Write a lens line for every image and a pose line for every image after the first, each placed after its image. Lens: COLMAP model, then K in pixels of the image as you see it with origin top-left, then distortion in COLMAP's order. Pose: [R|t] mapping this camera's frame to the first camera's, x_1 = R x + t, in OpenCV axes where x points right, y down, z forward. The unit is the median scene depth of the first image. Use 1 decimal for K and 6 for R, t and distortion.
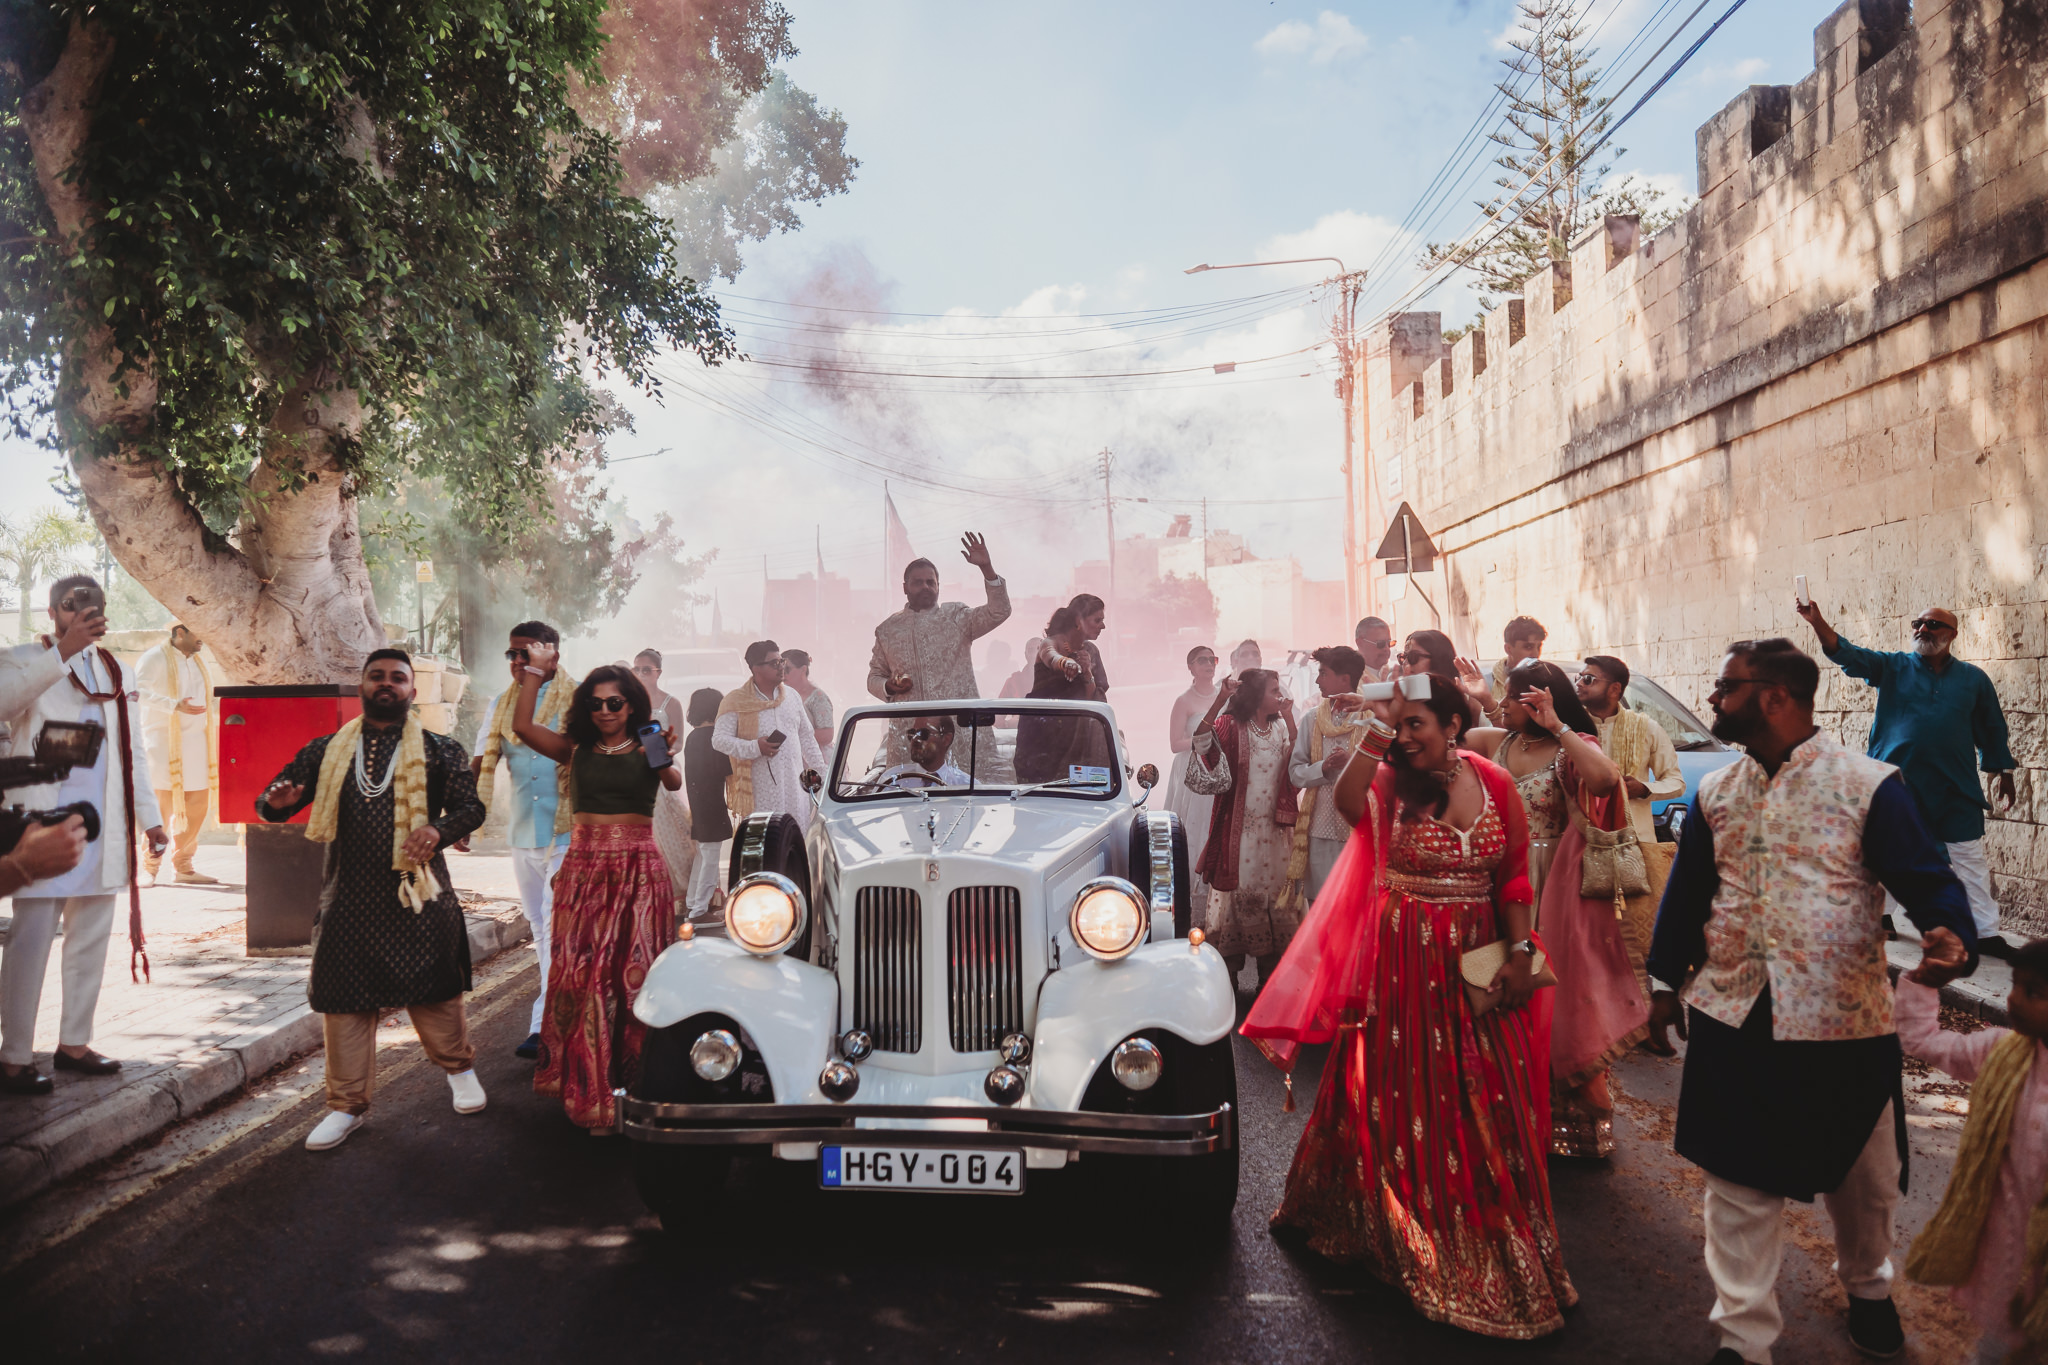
lens RADIAL K [[1471.6, 0, 1024.0], [0, 1471.6, 682.5], [0, 0, 1]] dist [-0.010654, 0.006065]
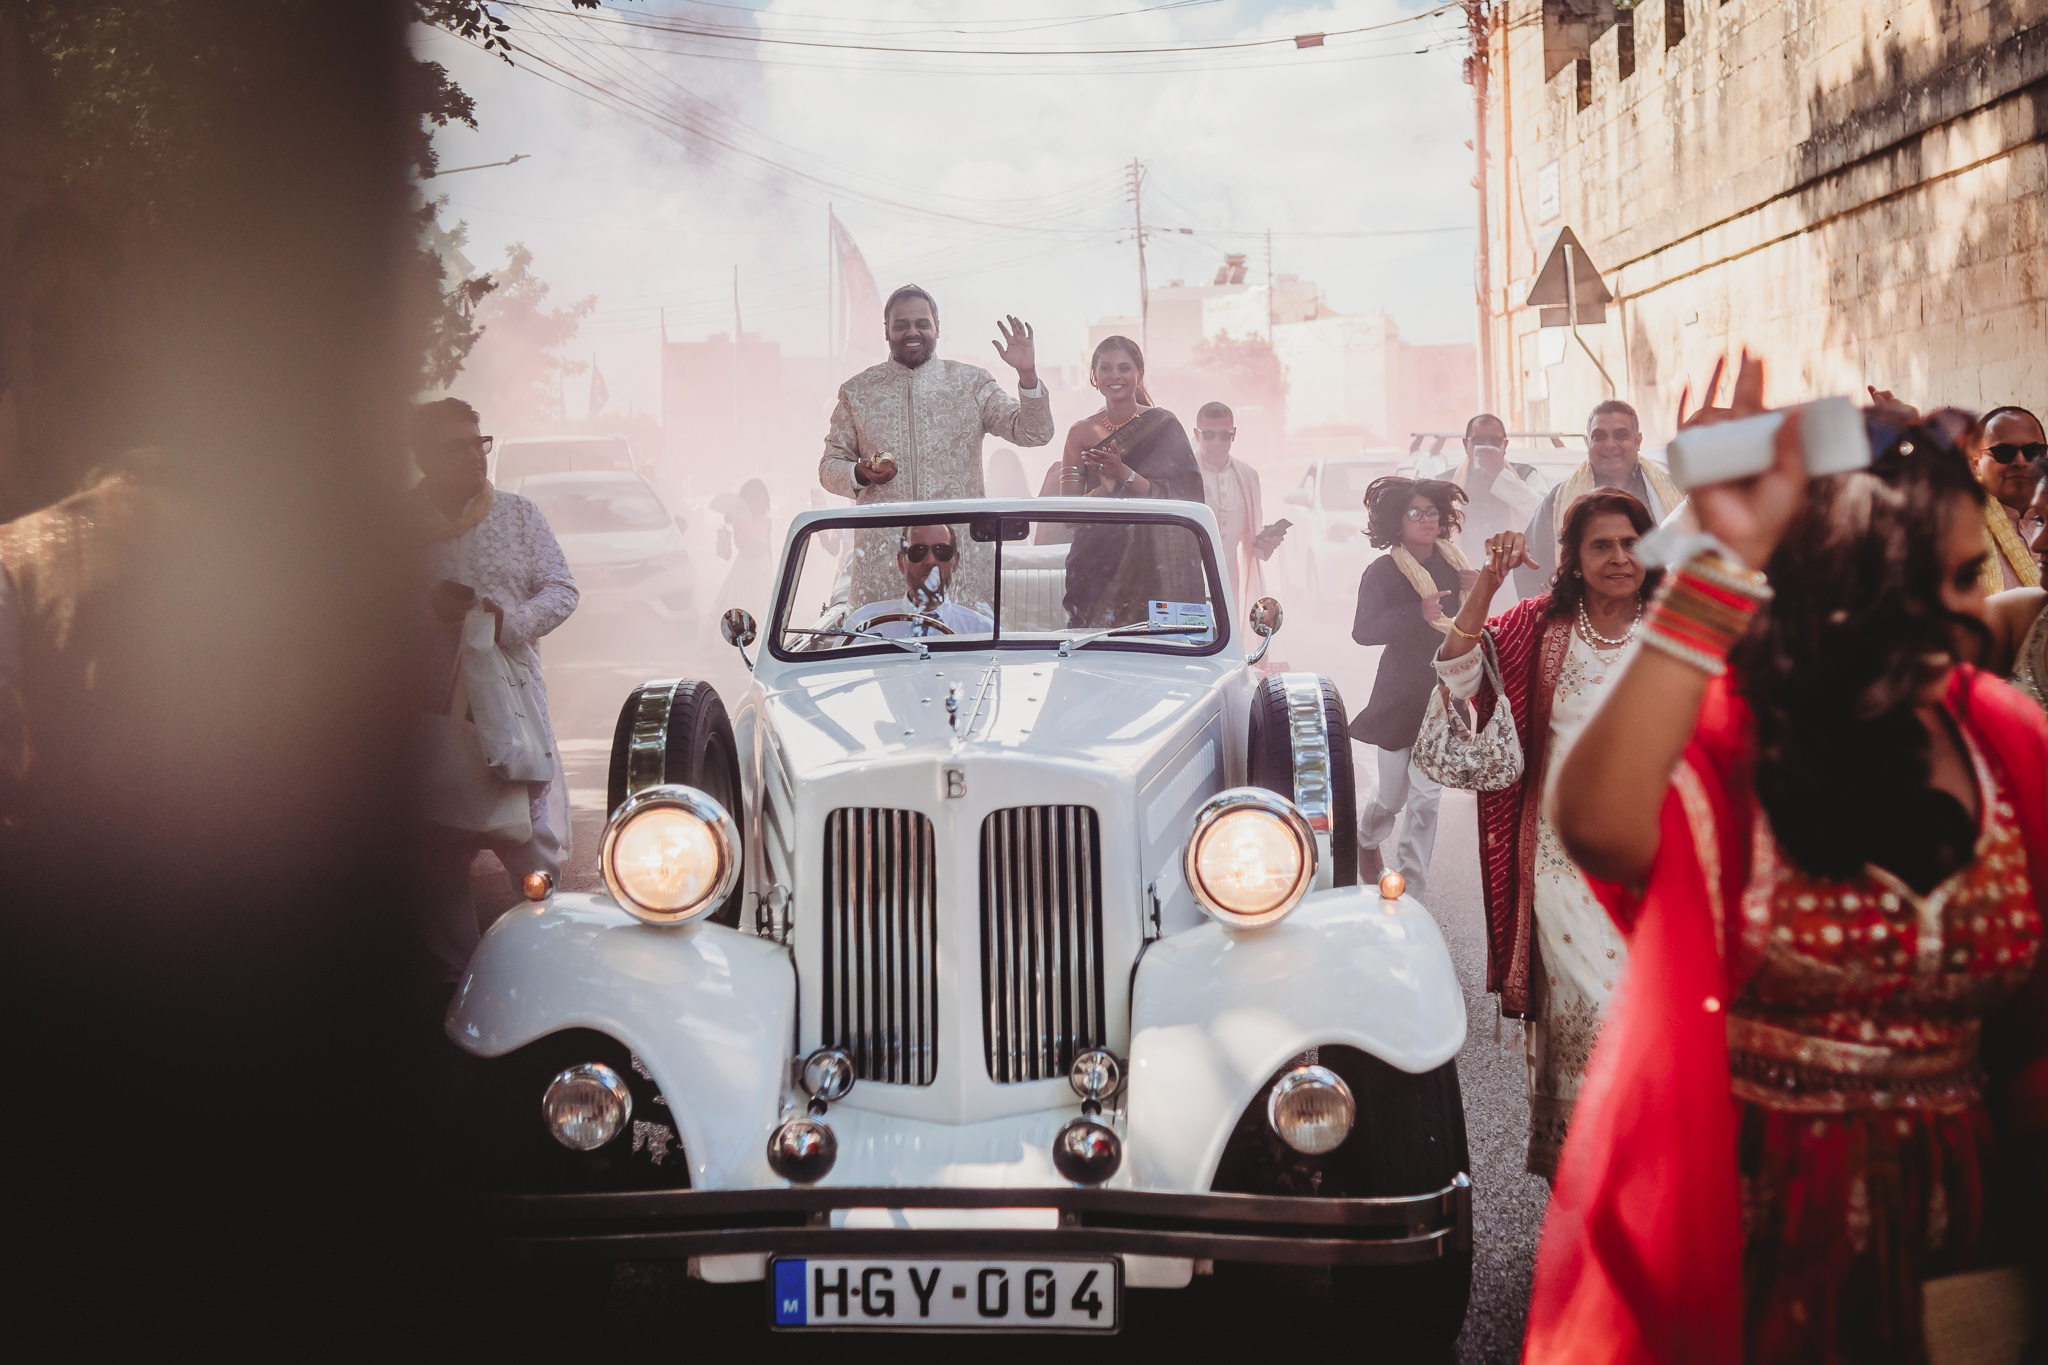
lens RADIAL K [[1506.8, 0, 1018.8], [0, 1506.8, 554.0], [0, 0, 1]] dist [-0.007909, 0.001118]
pose [[0.998320, -0.003846, 0.057815, -0.066949], [0.001807, 0.999376, 0.035284, 0.013624], [-0.057914, -0.035120, 0.997704, 0.371829]]
